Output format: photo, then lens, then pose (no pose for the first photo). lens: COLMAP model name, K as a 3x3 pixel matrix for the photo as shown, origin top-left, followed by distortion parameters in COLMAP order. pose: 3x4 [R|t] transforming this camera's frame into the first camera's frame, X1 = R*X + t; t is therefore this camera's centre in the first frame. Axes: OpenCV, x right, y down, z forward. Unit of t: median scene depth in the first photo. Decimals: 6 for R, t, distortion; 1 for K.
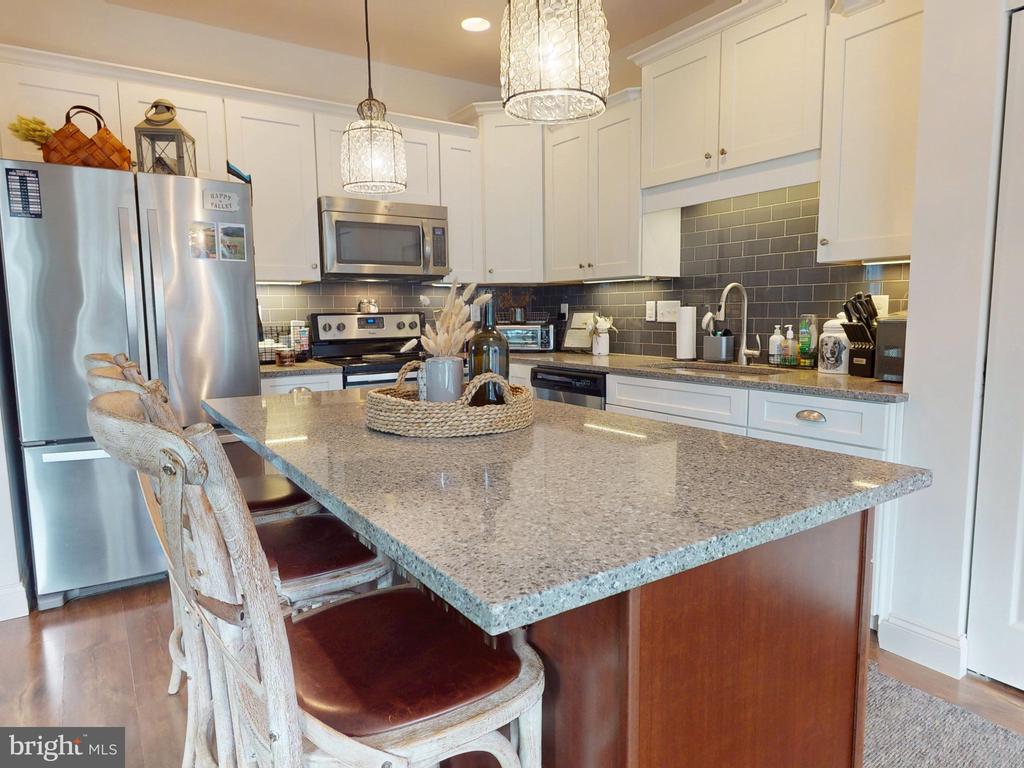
lens RADIAL K [[630.7, 0, 513.1], [0, 630.7, 385.3], [0, 0, 1]] dist [-0.001034, 0.000220]
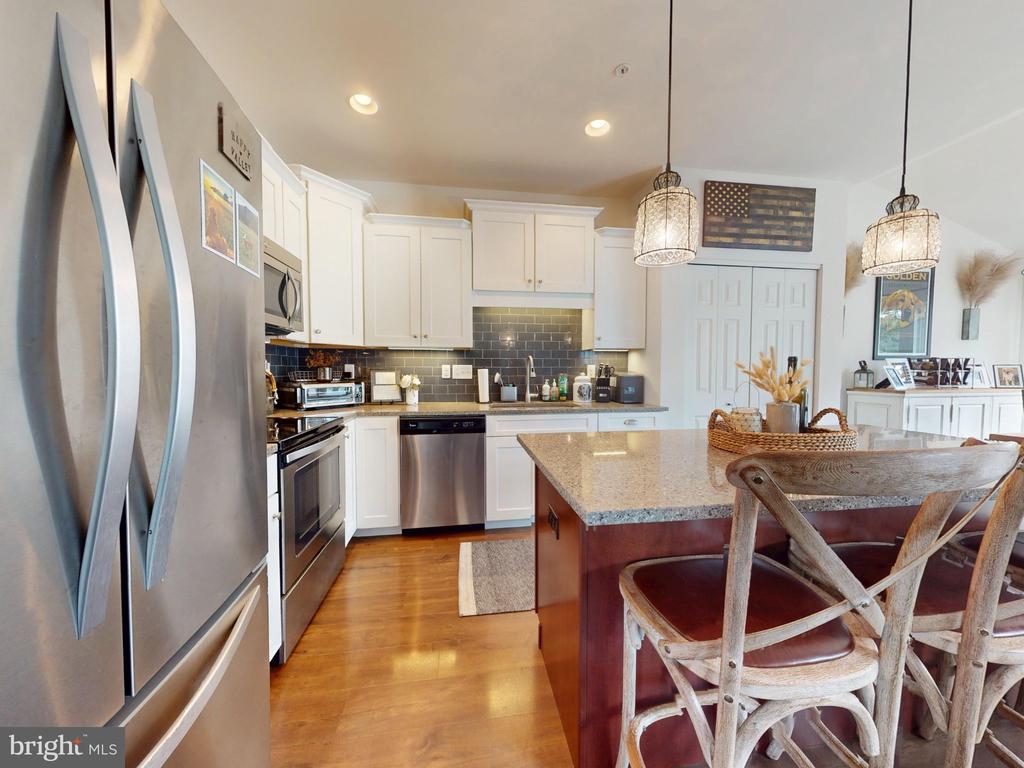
lens RADIAL K [[350.8, 0, 509.2], [0, 350.8, 383.1], [0, 0, 1]] dist [-0.000399, -0.000092]
pose [[0.438194, -0.017295, 0.898714, -0.467021], [0.100130, 0.994532, -0.029683, -0.054178], [-0.893286, 0.102995, 0.437529, 0.537576]]
